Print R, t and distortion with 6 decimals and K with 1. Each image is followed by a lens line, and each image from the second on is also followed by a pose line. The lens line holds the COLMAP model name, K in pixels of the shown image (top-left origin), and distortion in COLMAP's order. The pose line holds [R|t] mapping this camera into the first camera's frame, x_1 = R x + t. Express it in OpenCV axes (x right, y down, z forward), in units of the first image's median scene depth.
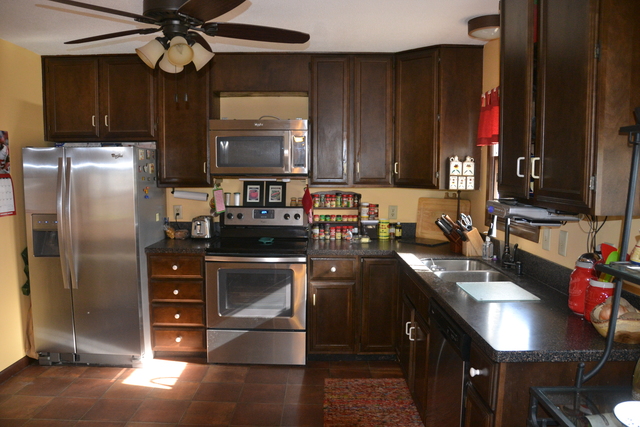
lens RADIAL K [[500.5, 0, 319.9], [0, 500.5, 221.4], [0, 0, 1]] dist [-0.158330, 0.107295]
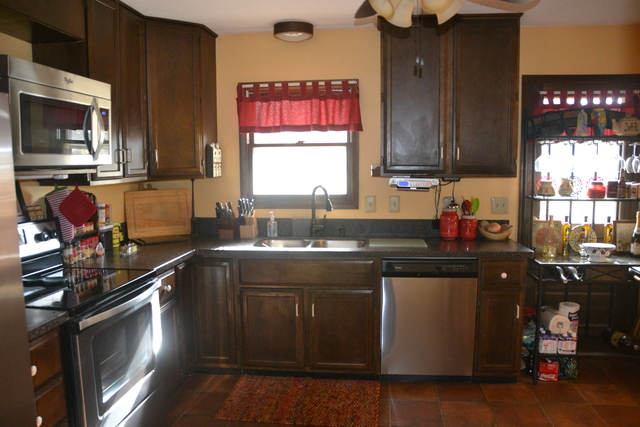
lens RADIAL K [[500.5, 0, 319.9], [0, 500.5, 221.4], [0, 0, 1]] dist [-0.158330, 0.107295]
pose [[0.128264, -0.124175, 0.983935, -0.687640], [0.108659, 0.987917, 0.110513, -0.064615], [-0.985770, 0.092738, 0.140207, 0.667611]]
